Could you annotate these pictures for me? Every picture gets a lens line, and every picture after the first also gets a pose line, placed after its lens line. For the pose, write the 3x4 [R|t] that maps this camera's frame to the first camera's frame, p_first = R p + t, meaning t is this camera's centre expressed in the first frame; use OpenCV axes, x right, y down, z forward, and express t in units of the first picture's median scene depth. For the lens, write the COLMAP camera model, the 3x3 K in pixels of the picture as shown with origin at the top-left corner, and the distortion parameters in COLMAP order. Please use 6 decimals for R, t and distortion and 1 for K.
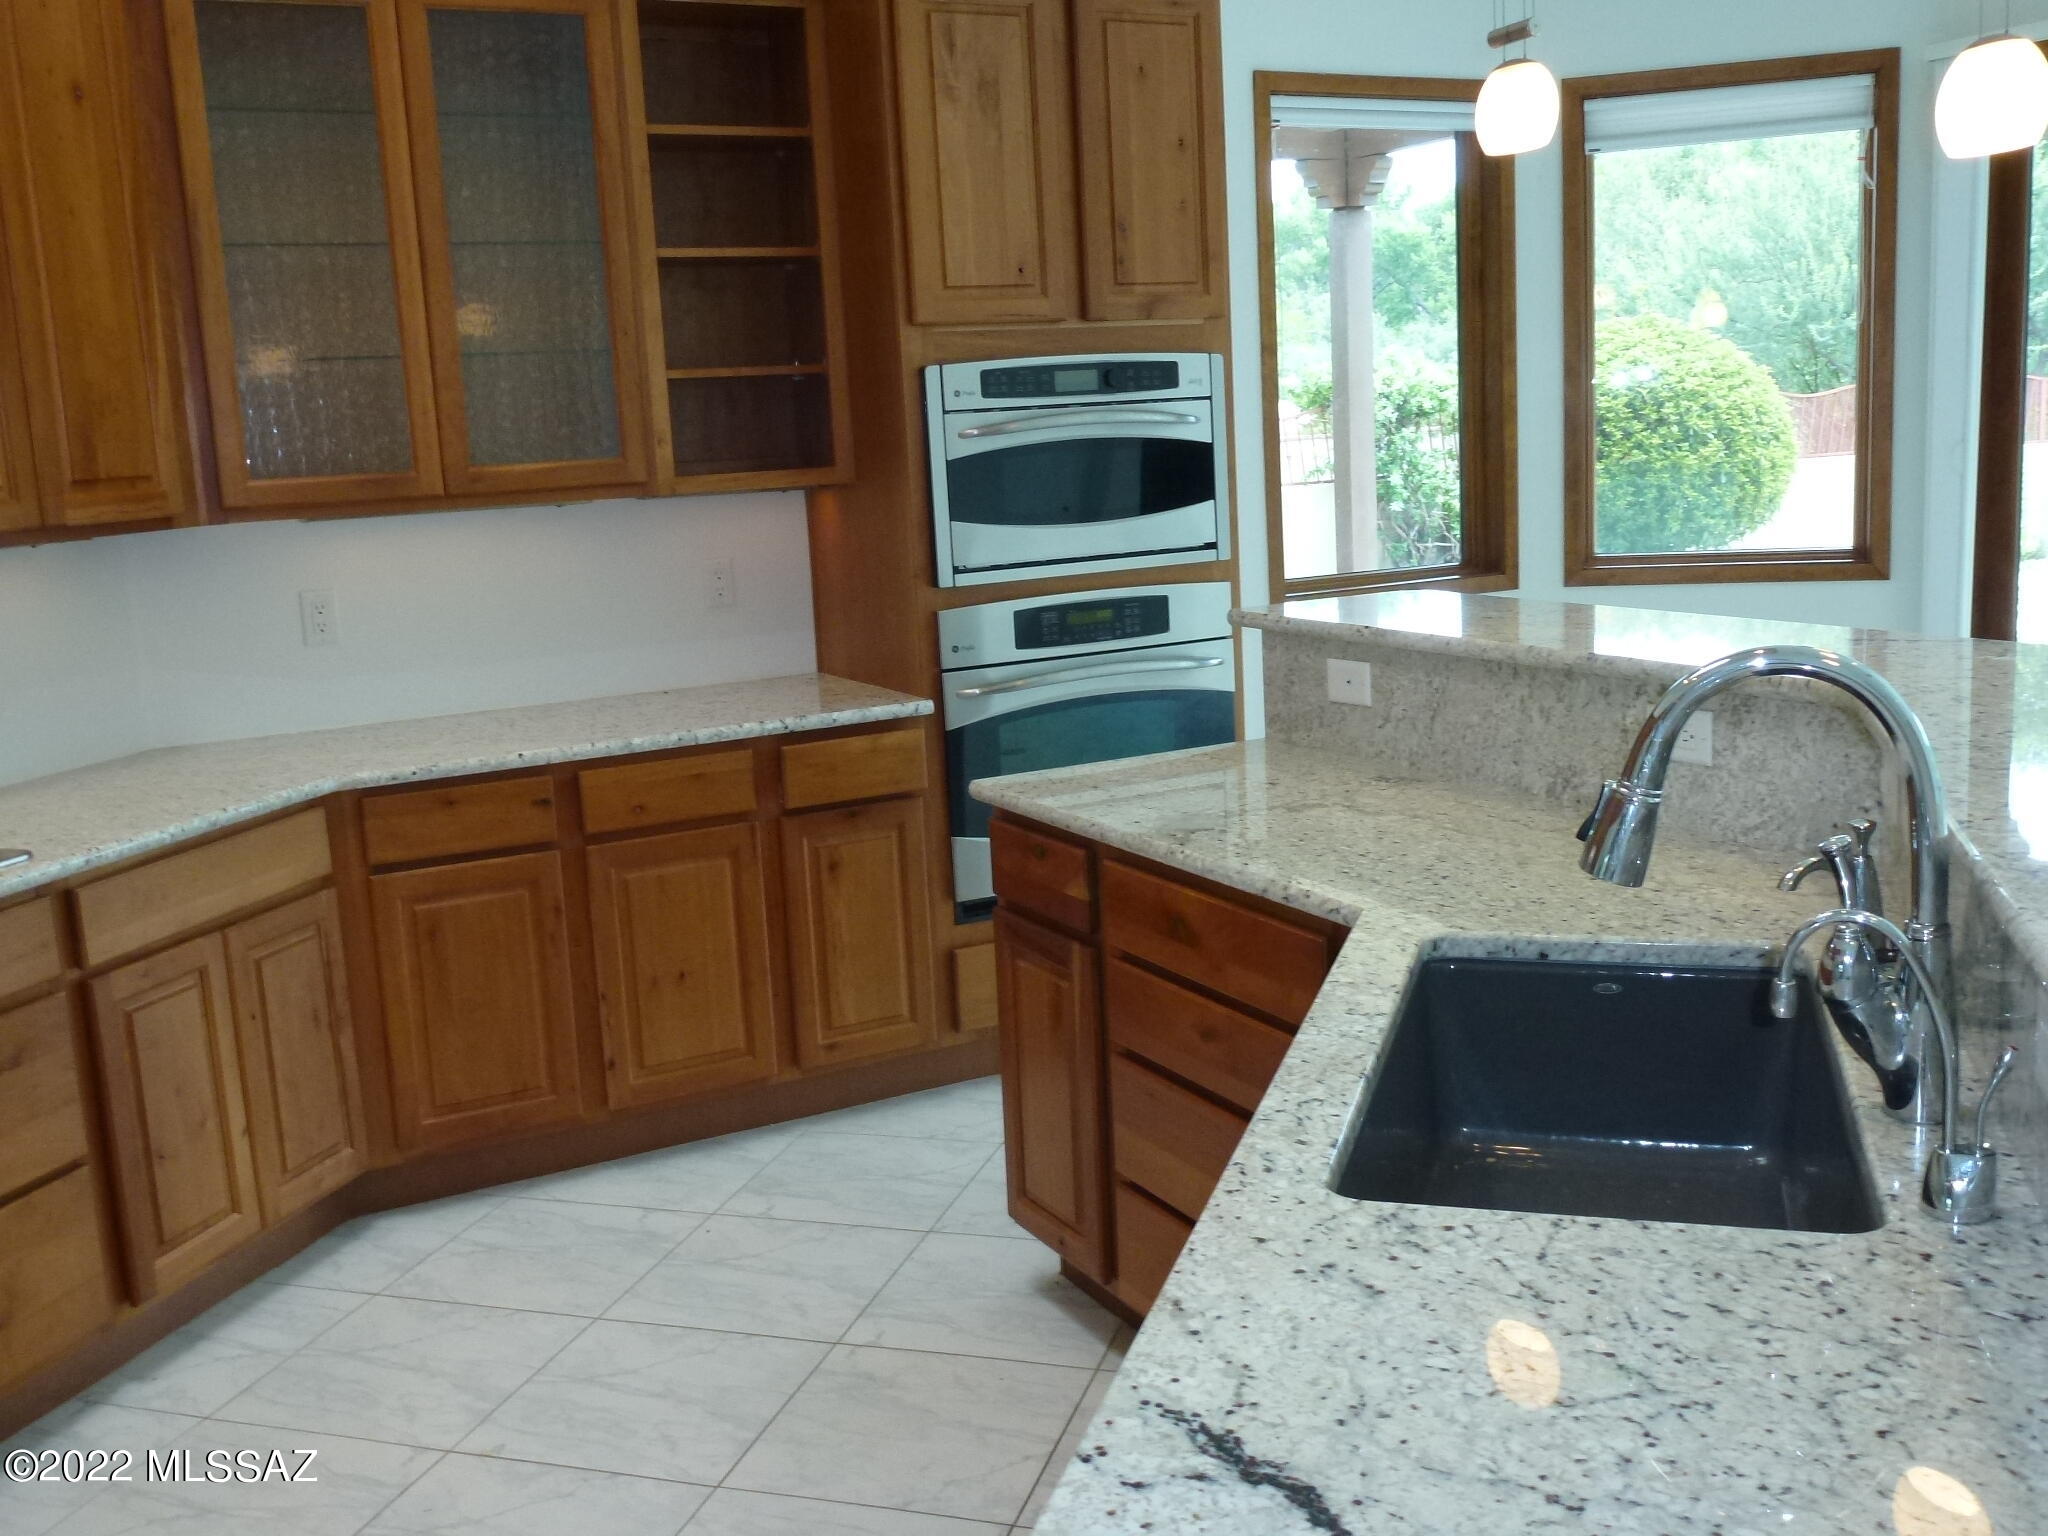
lens RADIAL K [[1937.9, 0, 1019.9], [0, 1937.9, 778.0], [0, 0, 1]] dist [-0.021367, 0.000000]
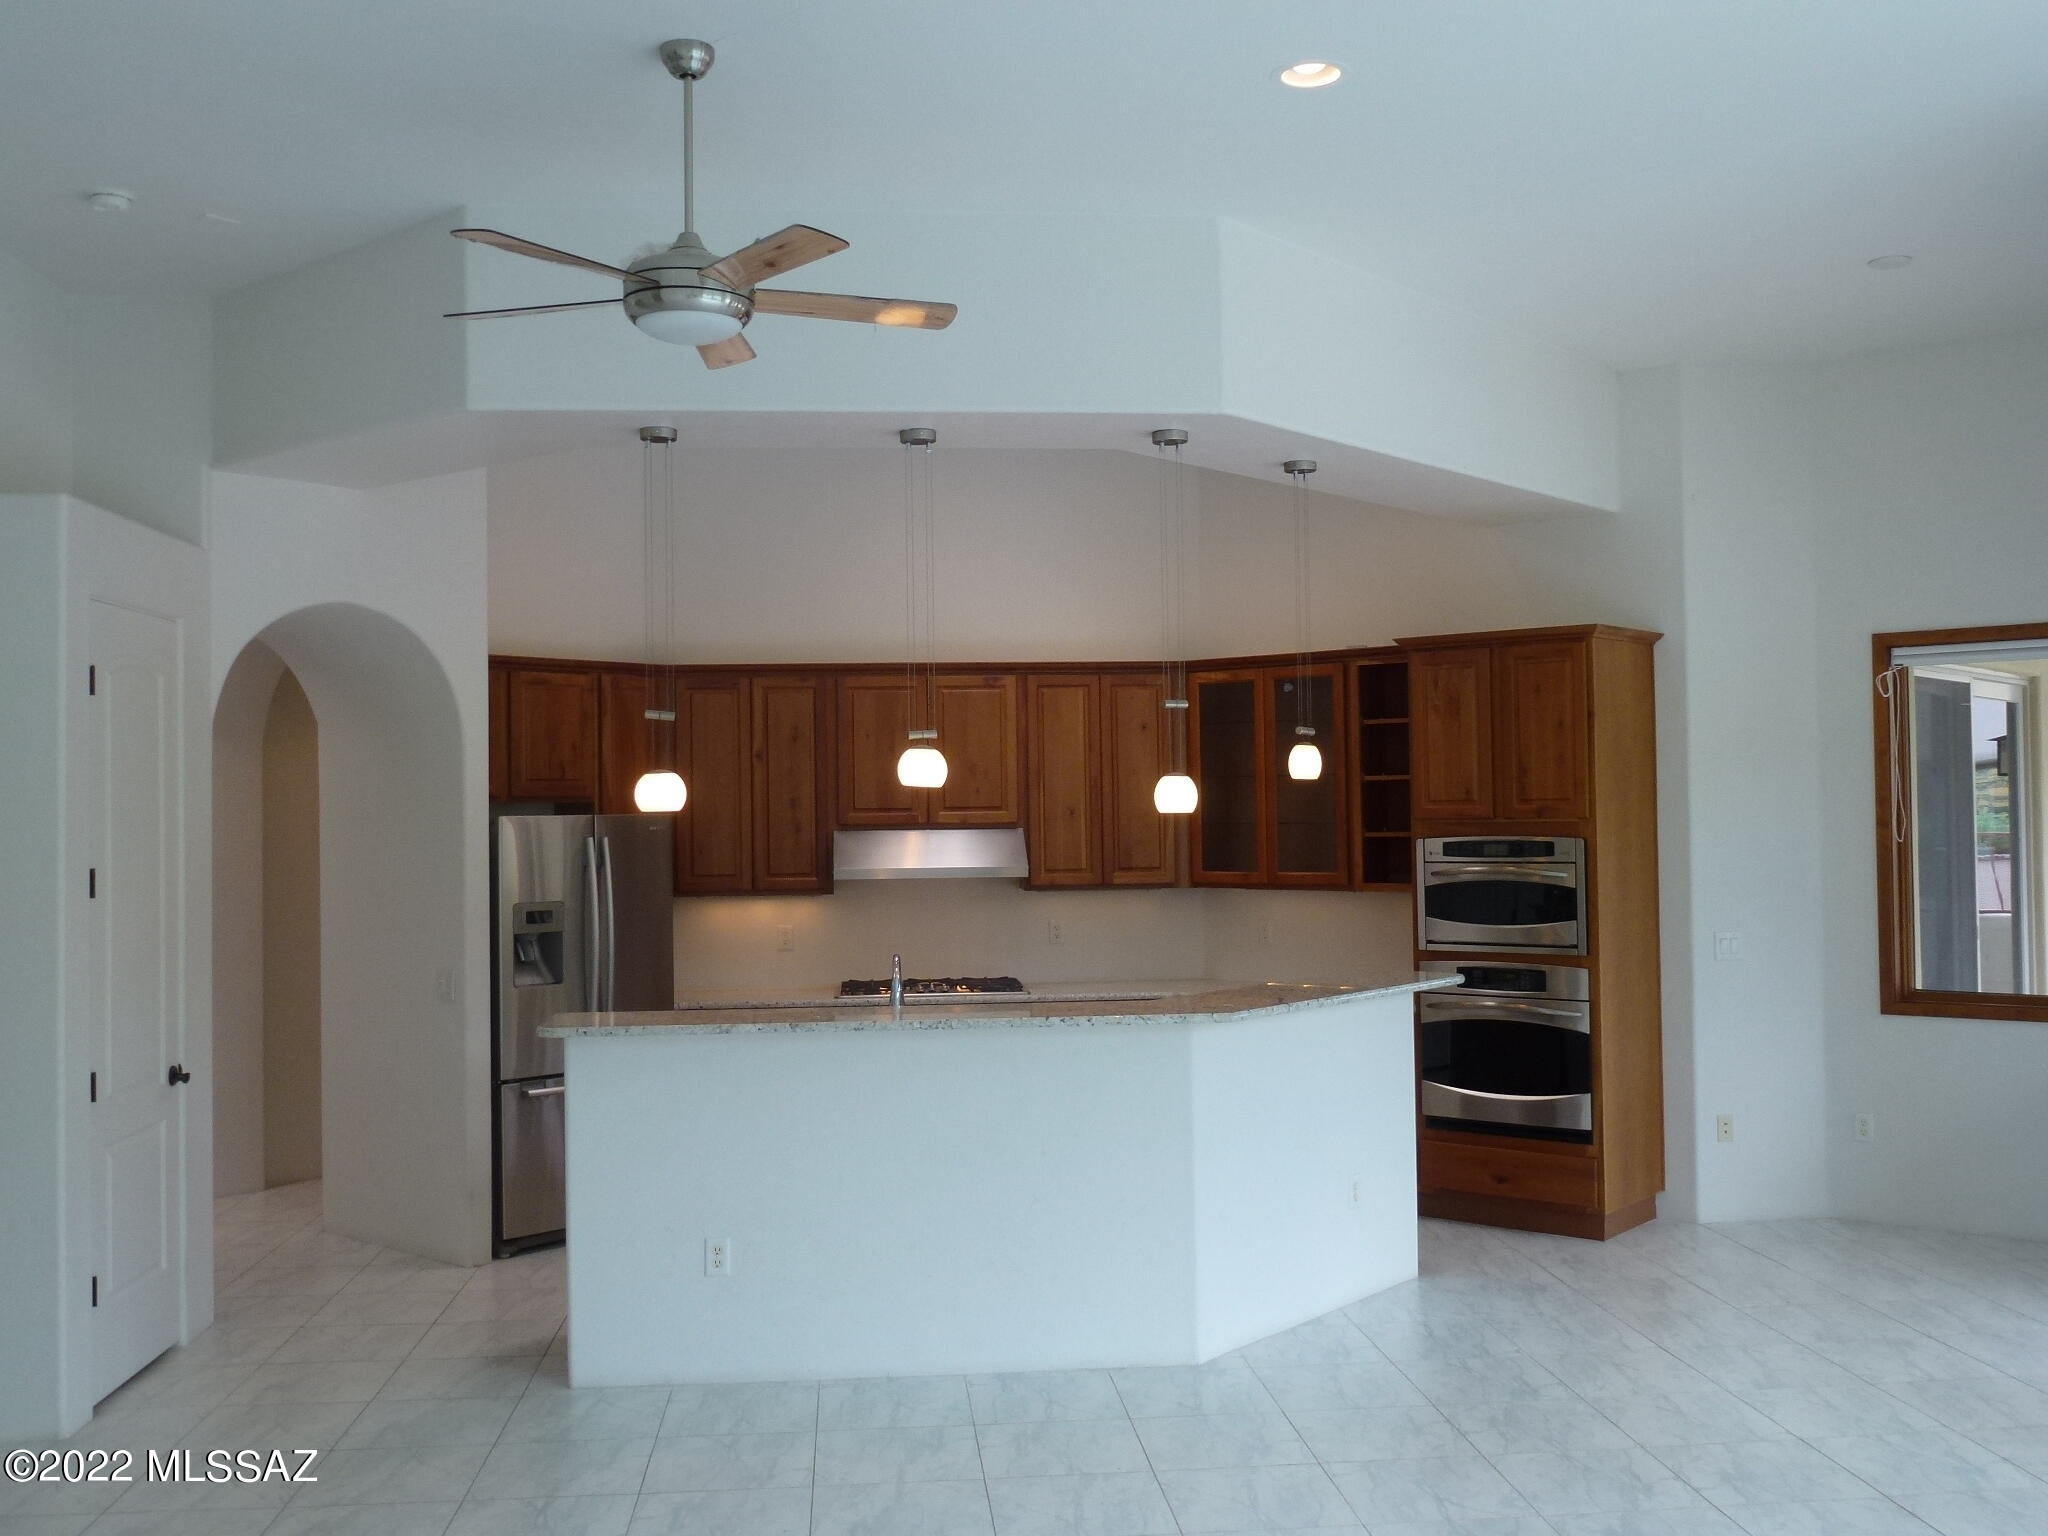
lens RADIAL K [[1937.9, 0, 1013.7], [0, 1937.9, 769.1], [0, 0, 1]] dist [-0.021367, 0.000000]
pose [[0.357767, 0.025819, -0.933454, 1.636274], [-0.176044, 0.983558, -0.040268, -0.125995], [0.917067, 0.178736, 0.356430, -0.113300]]
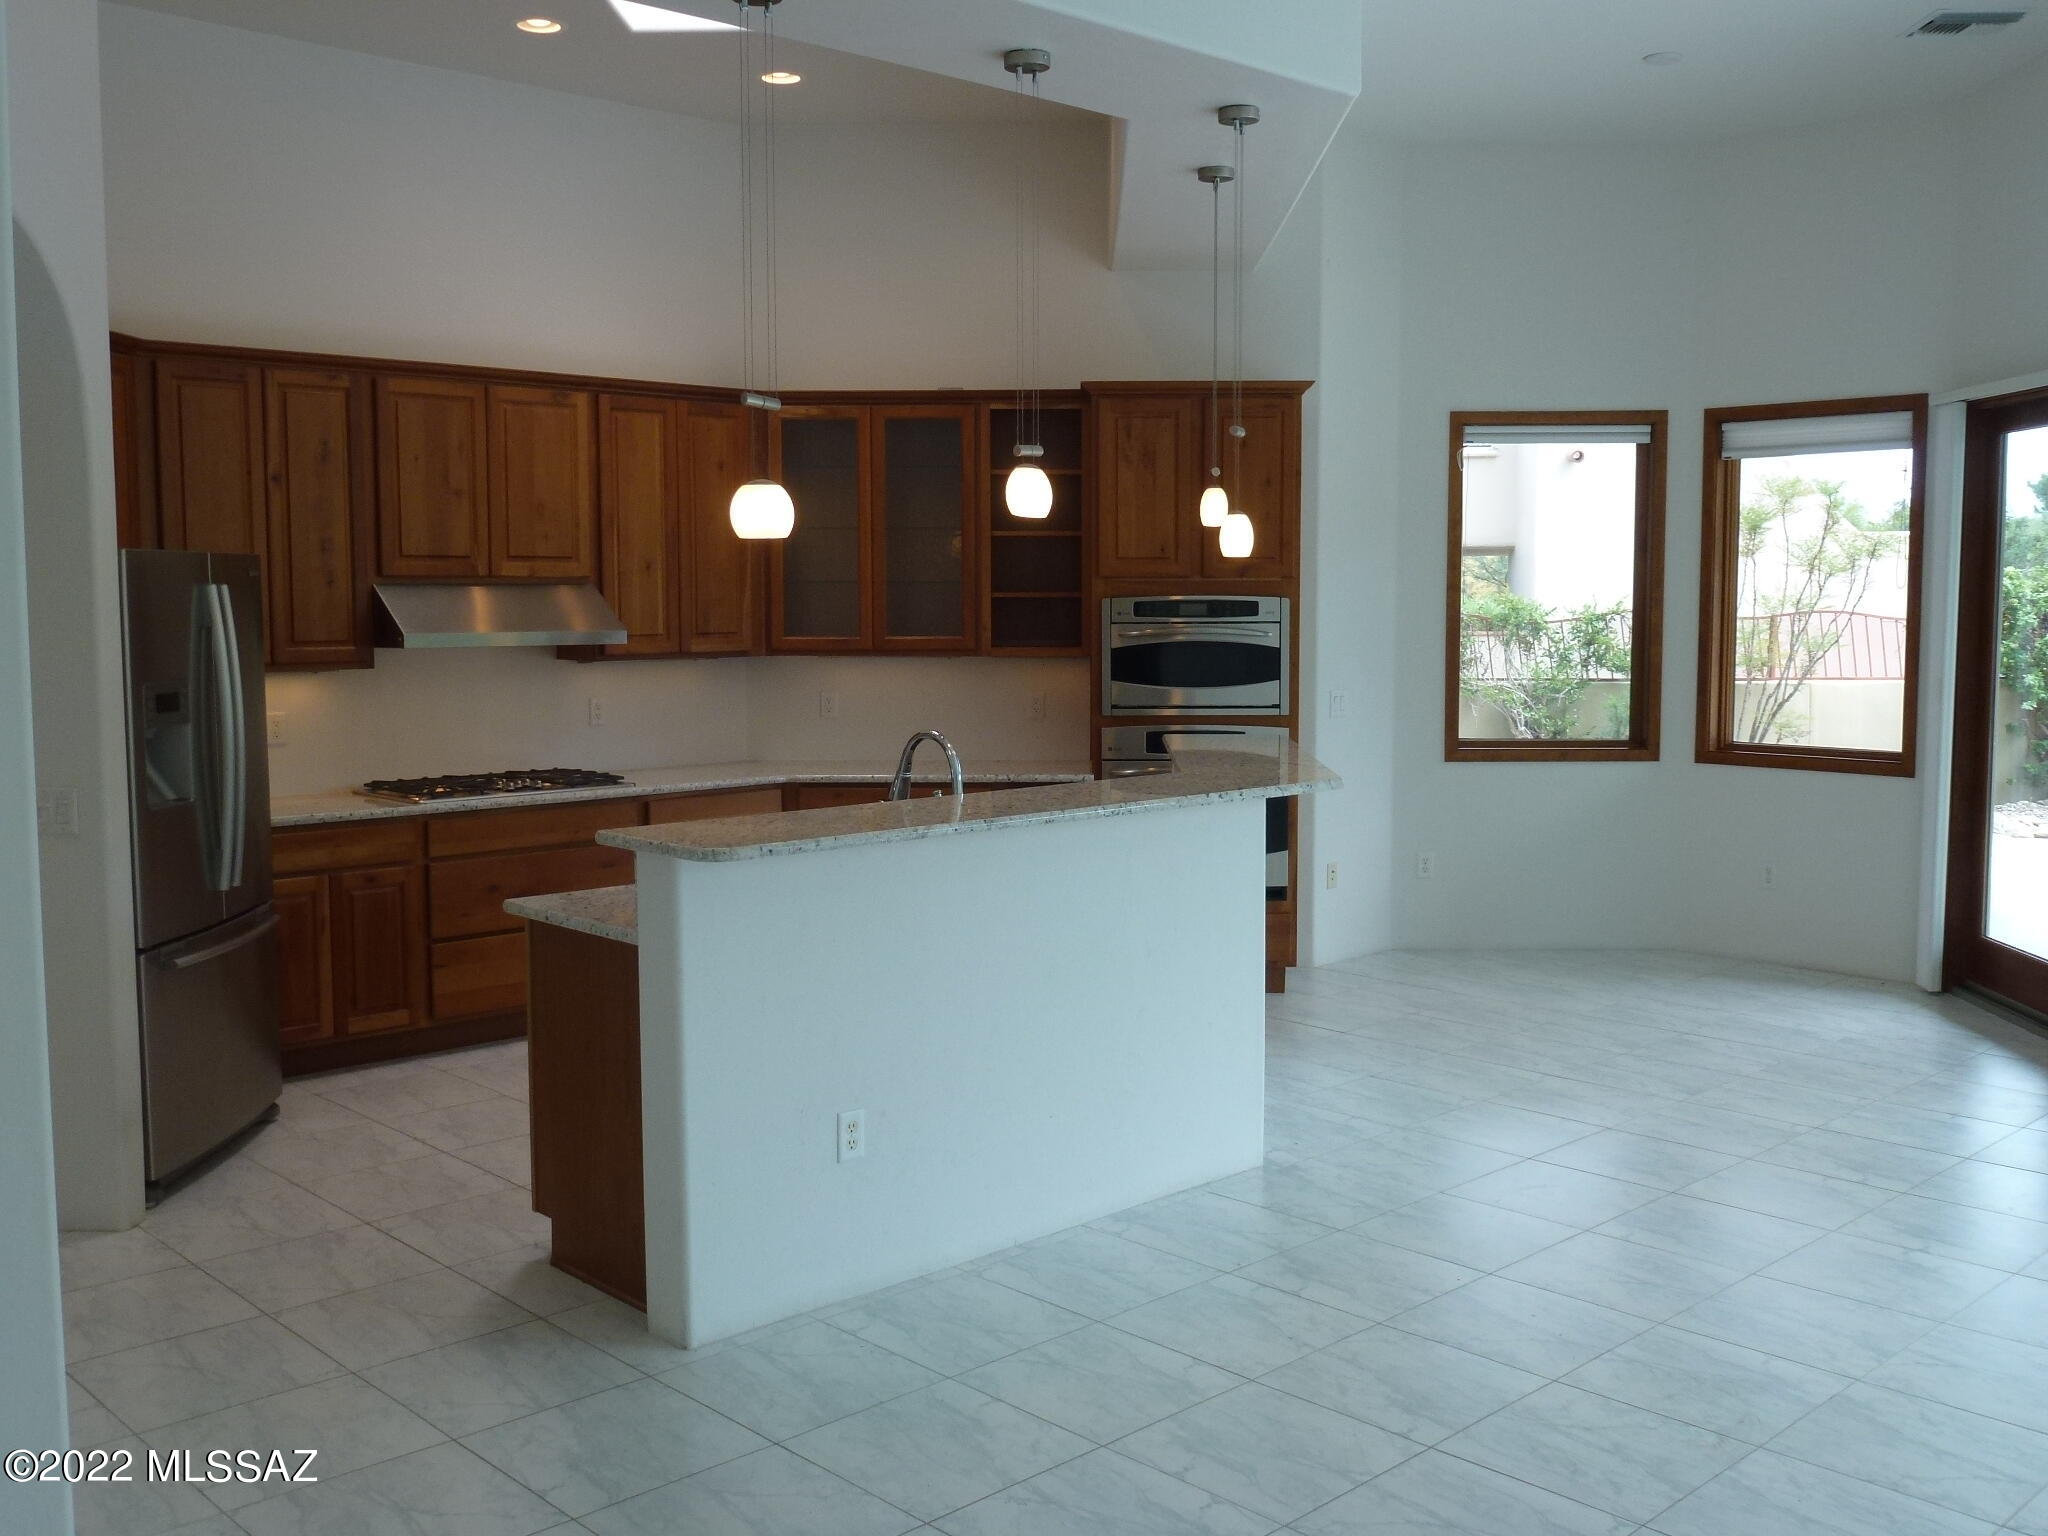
lens RADIAL K [[1937.9, 0, 1028.0], [0, 1937.9, 776.3], [0, 0, 1]] dist [-0.021367, 0.000000]
pose [[0.865625, 0.098104, -0.490987, 0.817208], [-0.134125, 0.990212, -0.038613, 0.042137], [0.482393, 0.099278, 0.870311, -0.655811]]
